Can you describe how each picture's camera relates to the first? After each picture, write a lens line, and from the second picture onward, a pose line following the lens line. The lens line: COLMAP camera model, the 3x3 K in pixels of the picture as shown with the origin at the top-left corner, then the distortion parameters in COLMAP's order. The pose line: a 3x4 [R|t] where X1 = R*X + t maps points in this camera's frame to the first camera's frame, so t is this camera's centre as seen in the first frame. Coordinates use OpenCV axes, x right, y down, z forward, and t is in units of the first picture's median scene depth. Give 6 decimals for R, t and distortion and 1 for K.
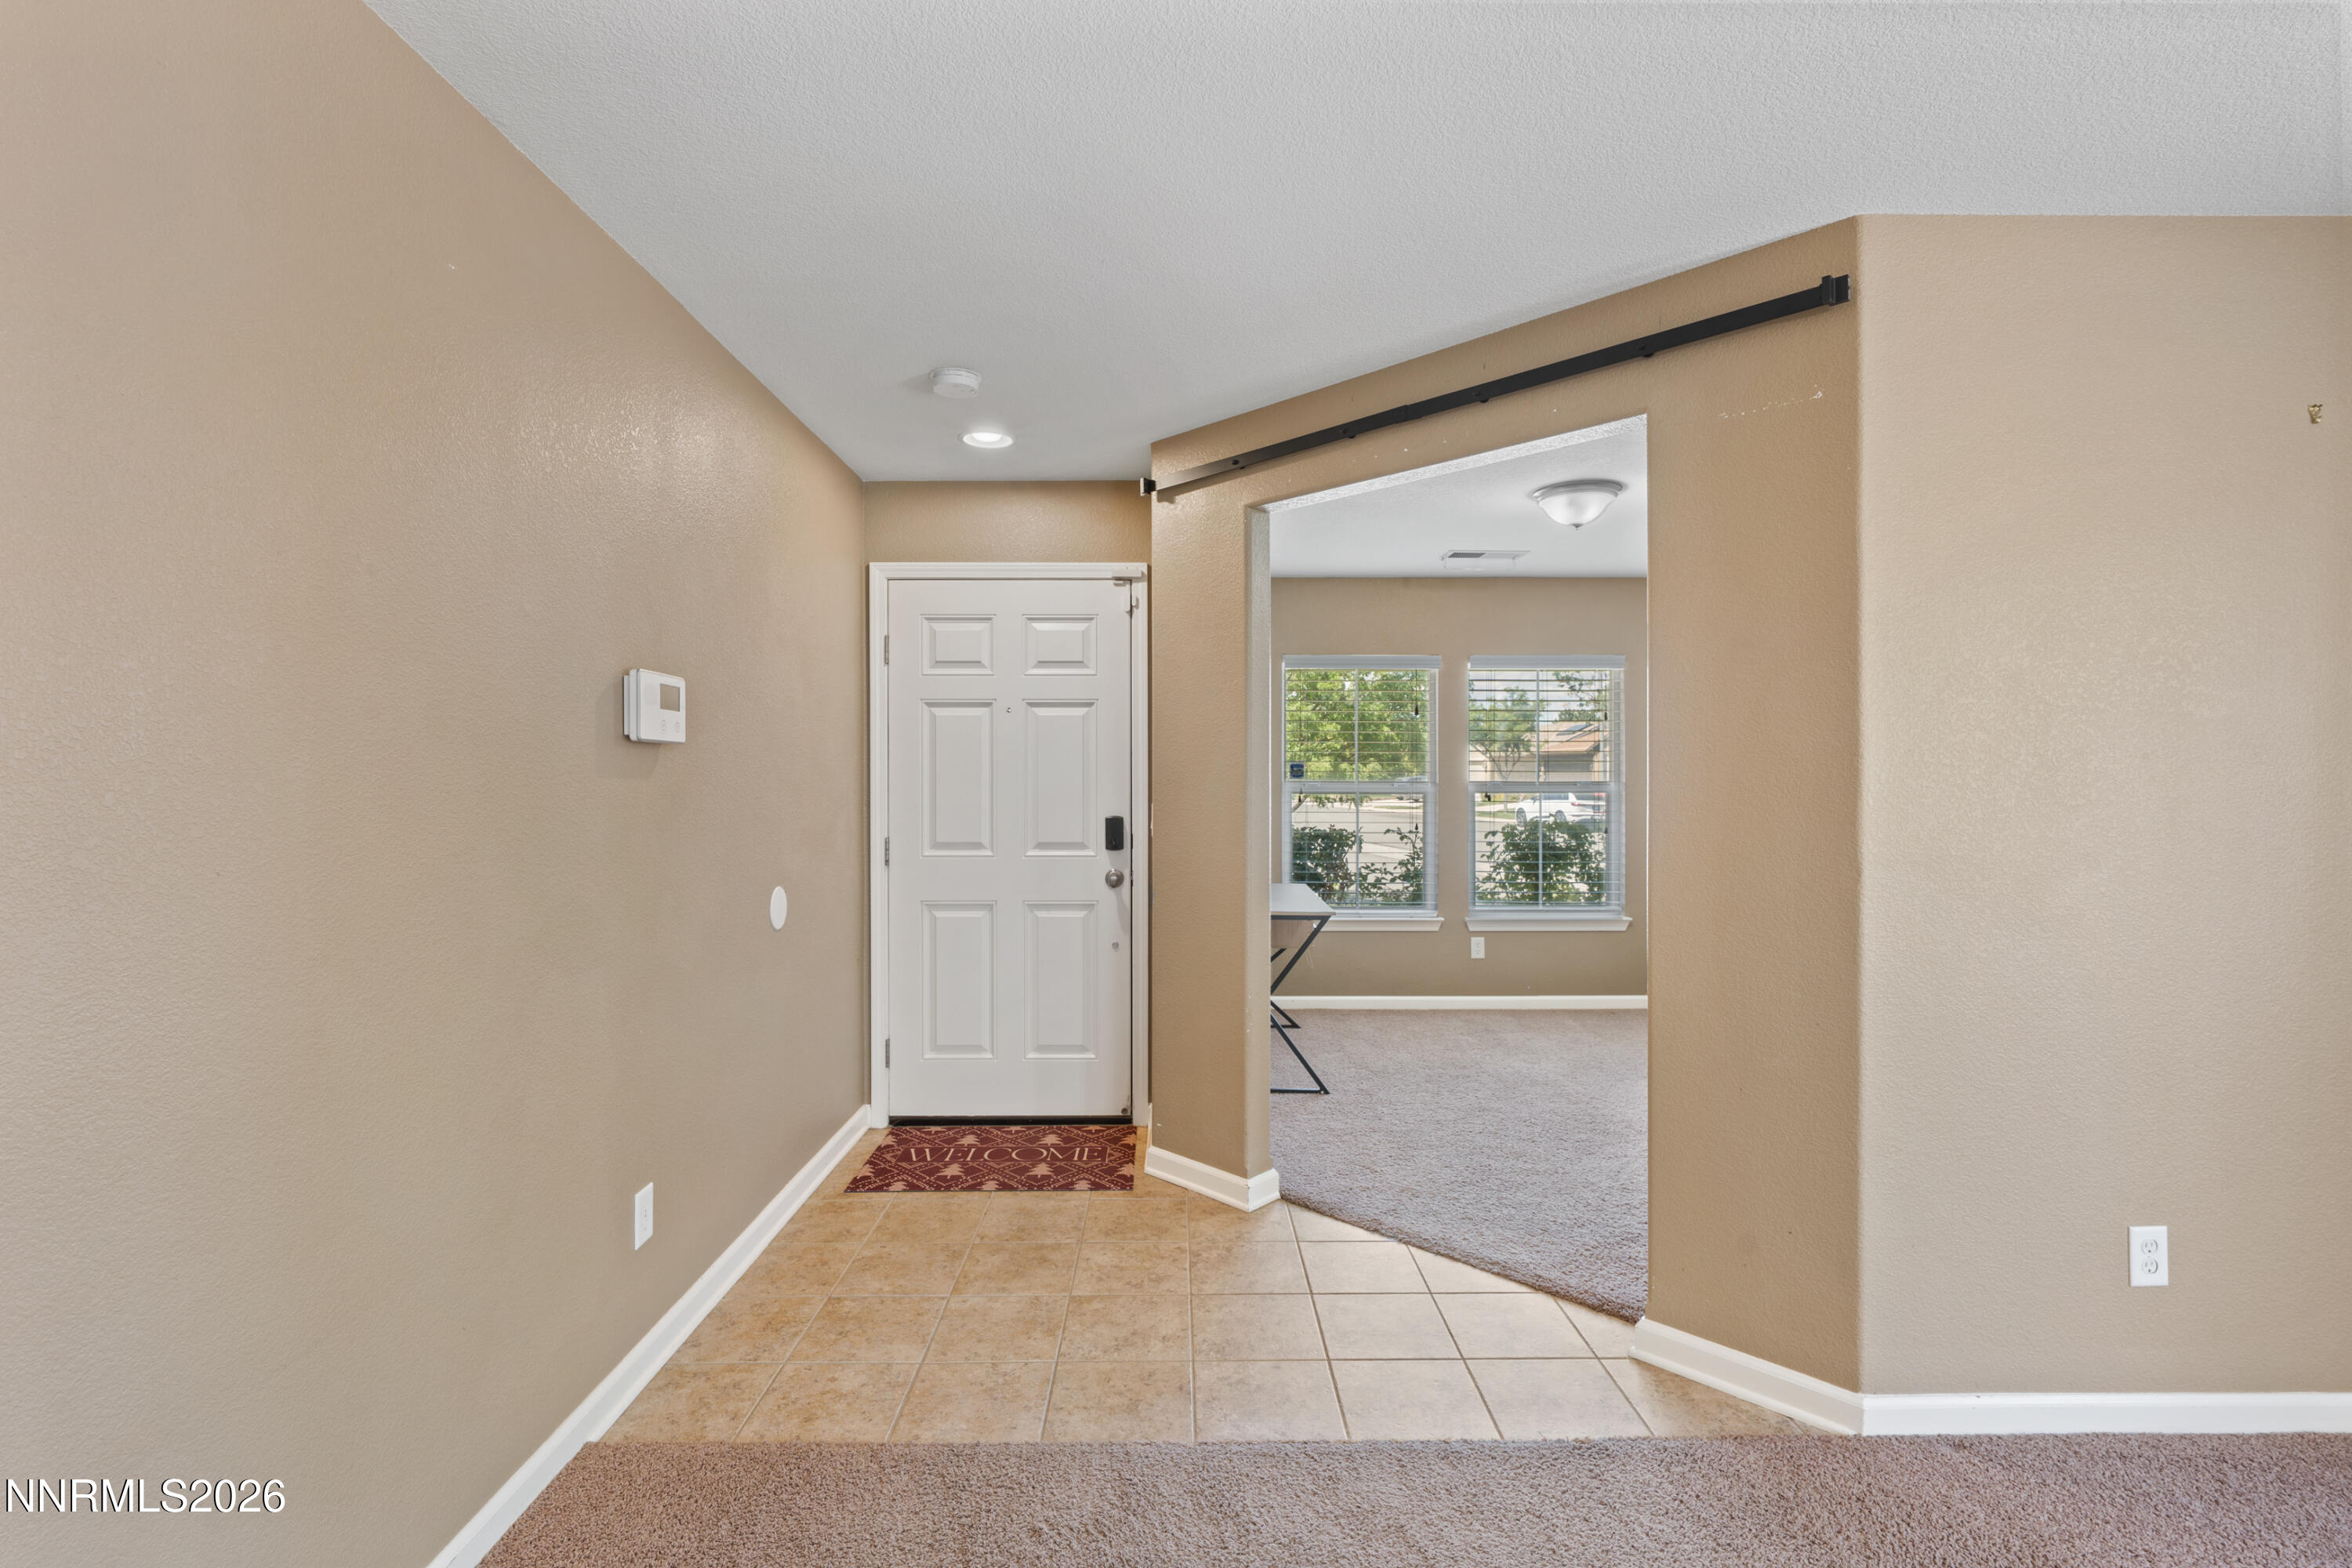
lens RADIAL K [[1084.1, 0, 1195.2], [0, 1084.1, 771.9], [0, 0, 1]] dist [0.013764, 0.000077]
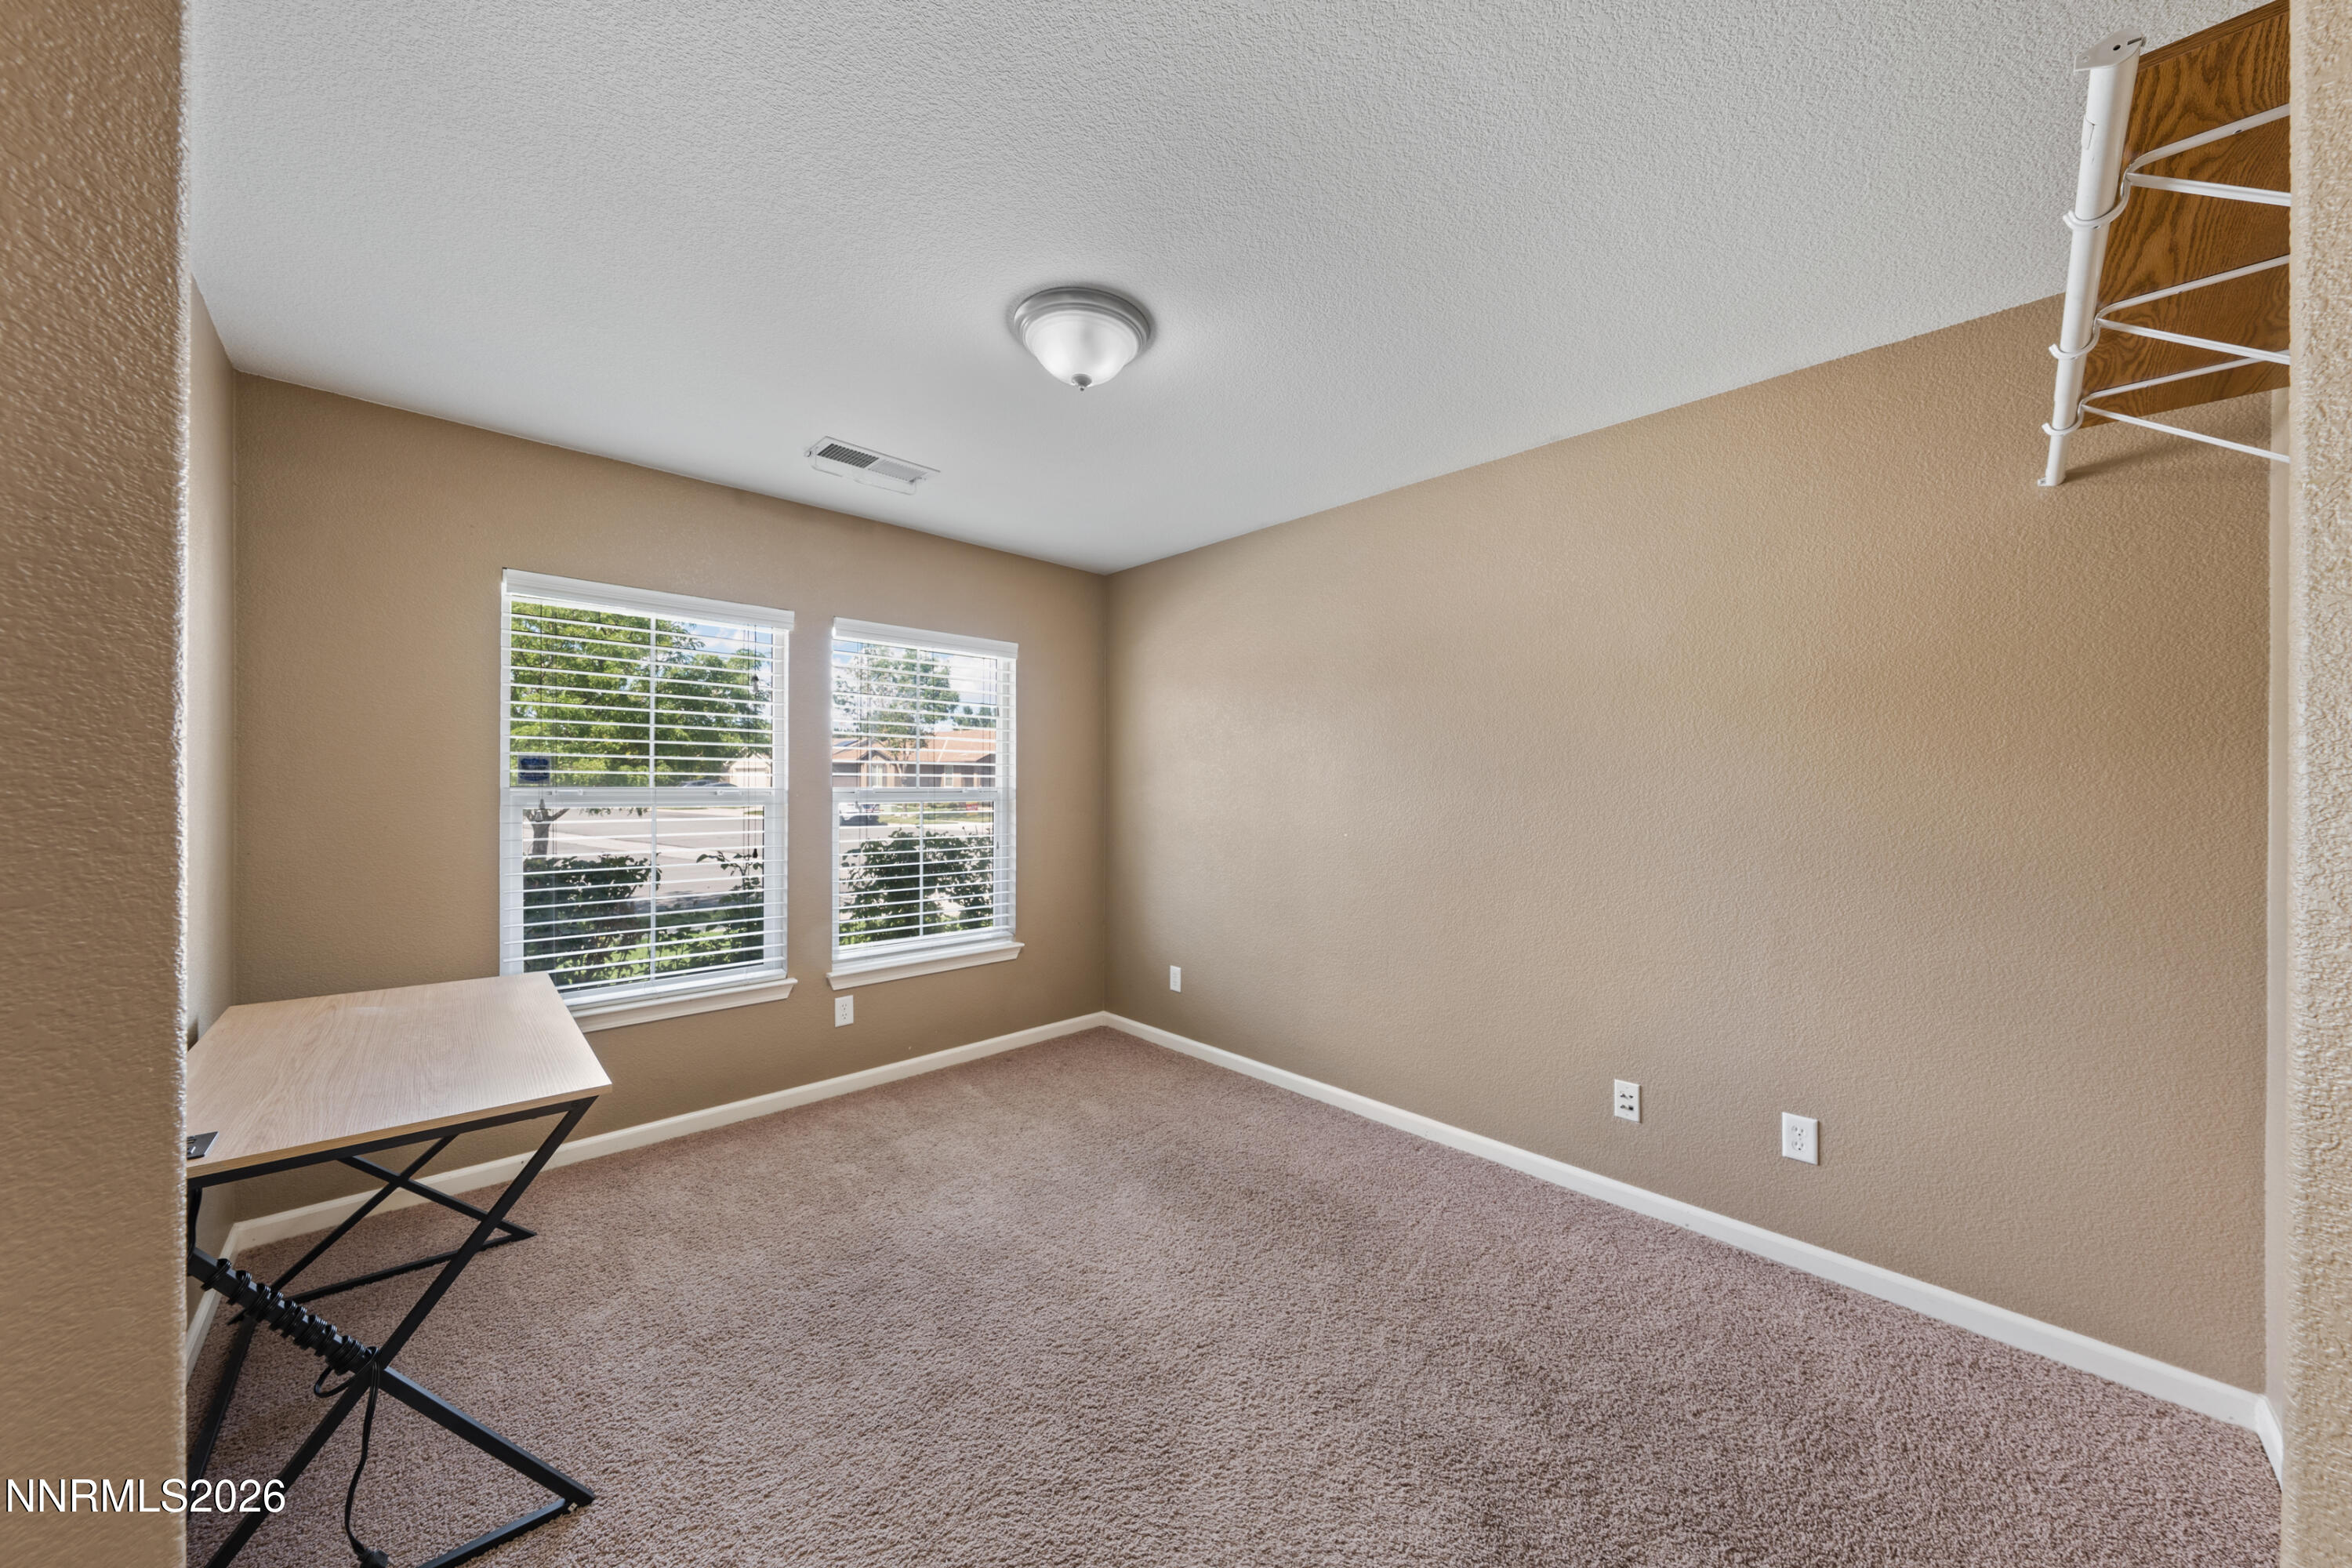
lens RADIAL K [[800.7, 0, 1183.0], [0, 800.7, 776.8], [0, 0, 1]] dist [-0.001615, 0.000131]
pose [[0.734374, 0.002179, 0.678741, 0.085773], [-0.002202, 0.999997, -0.000829, 0.001304], [-0.678741, -0.000886, 0.734377, 0.655969]]
